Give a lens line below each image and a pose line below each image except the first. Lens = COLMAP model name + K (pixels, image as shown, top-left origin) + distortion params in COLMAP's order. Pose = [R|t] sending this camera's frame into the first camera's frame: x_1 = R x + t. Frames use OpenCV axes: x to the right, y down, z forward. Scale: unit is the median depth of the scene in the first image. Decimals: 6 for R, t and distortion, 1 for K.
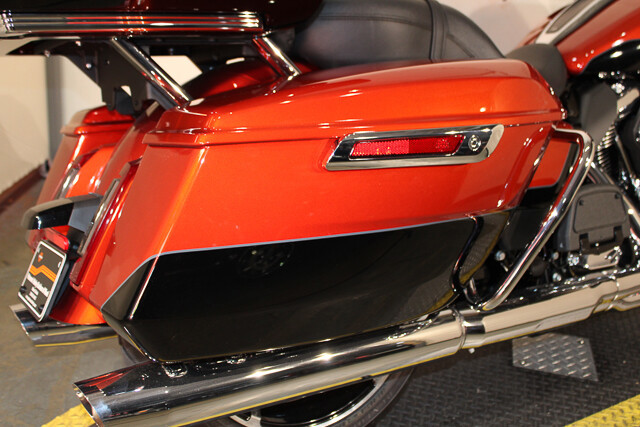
lens RADIAL K [[737.6, 0, 320.0], [0, 737.6, 213.5], [0, 0, 1]] dist [0.005185, 0.007768]
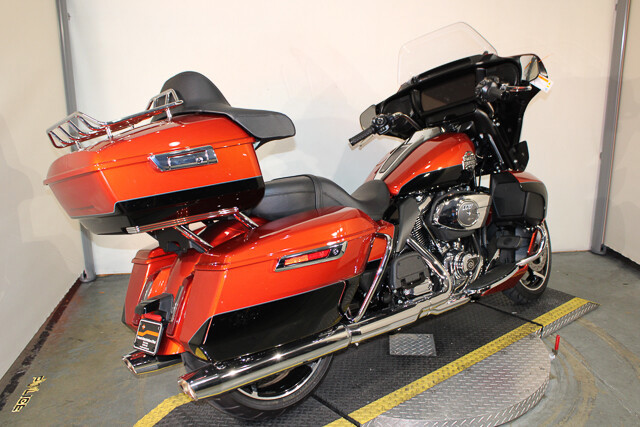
lens RADIAL K [[796.5, 0, 320.0], [0, 796.5, 213.5], [0, 0, 1]] dist [-0.027128, -0.021984]
pose [[0.987937, -0.130288, 0.083694, -0.029490], [0.135120, 0.989307, -0.054905, -0.062490], [-0.075646, 0.065551, 0.994978, -1.194164]]
